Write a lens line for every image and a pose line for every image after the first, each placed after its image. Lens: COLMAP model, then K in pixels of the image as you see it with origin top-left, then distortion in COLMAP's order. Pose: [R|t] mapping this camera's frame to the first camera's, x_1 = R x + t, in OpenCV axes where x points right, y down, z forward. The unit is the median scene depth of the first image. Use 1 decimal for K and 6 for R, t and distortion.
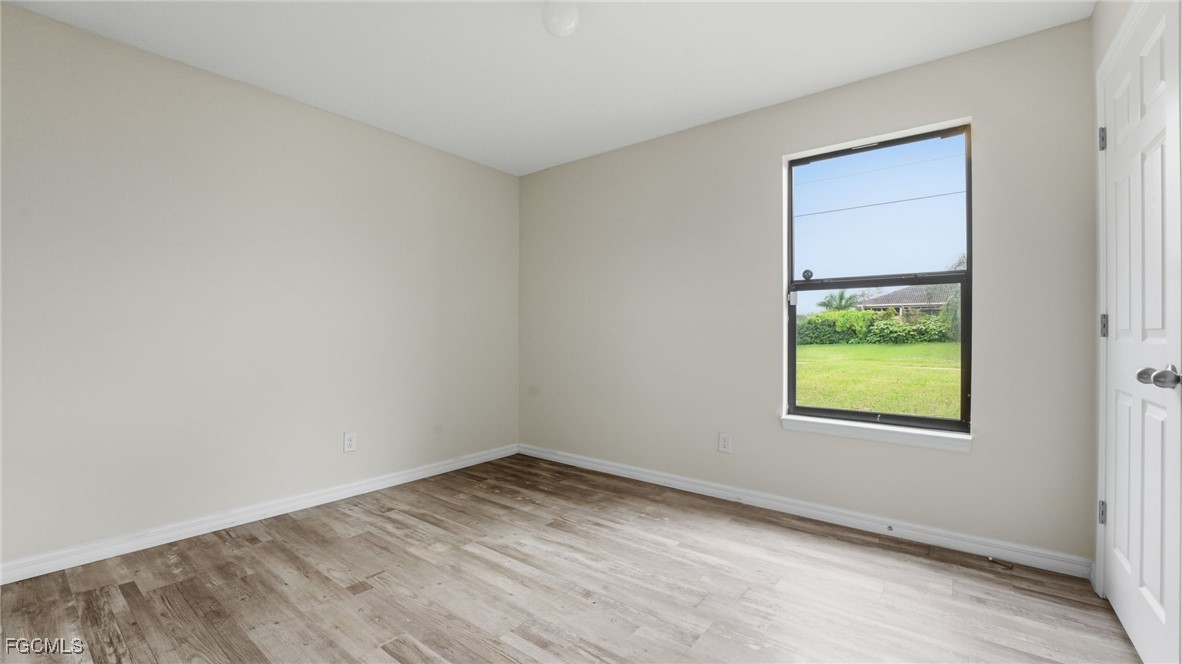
lens RADIAL K [[482.5, 0, 586.2], [0, 482.5, 335.8], [0, 0, 1]] dist [-0.025000, 0.000326]
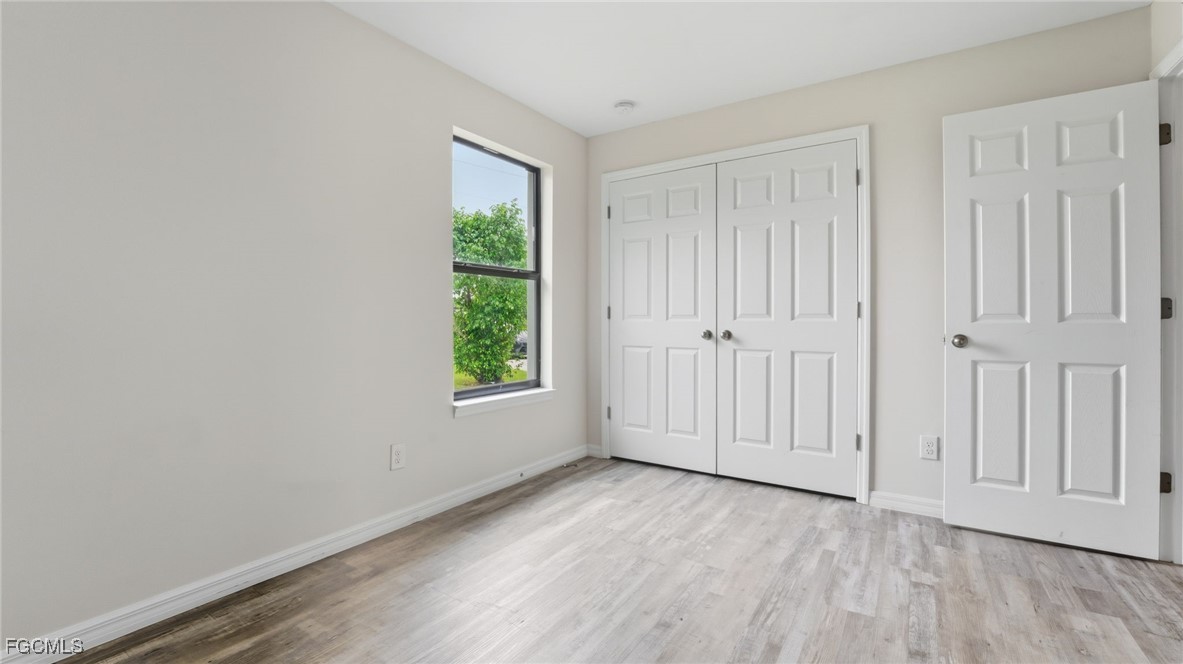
lens RADIAL K [[507.8, 0, 578.6], [0, 507.8, 319.2], [0, 0, 1]] dist [0.001565, -0.031079]
pose [[-0.085495, 0.001618, 0.996337, -0.765480], [-0.000328, 0.999999, -0.001653, 0.003983], [-0.996339, -0.000469, -0.085495, 1.081420]]
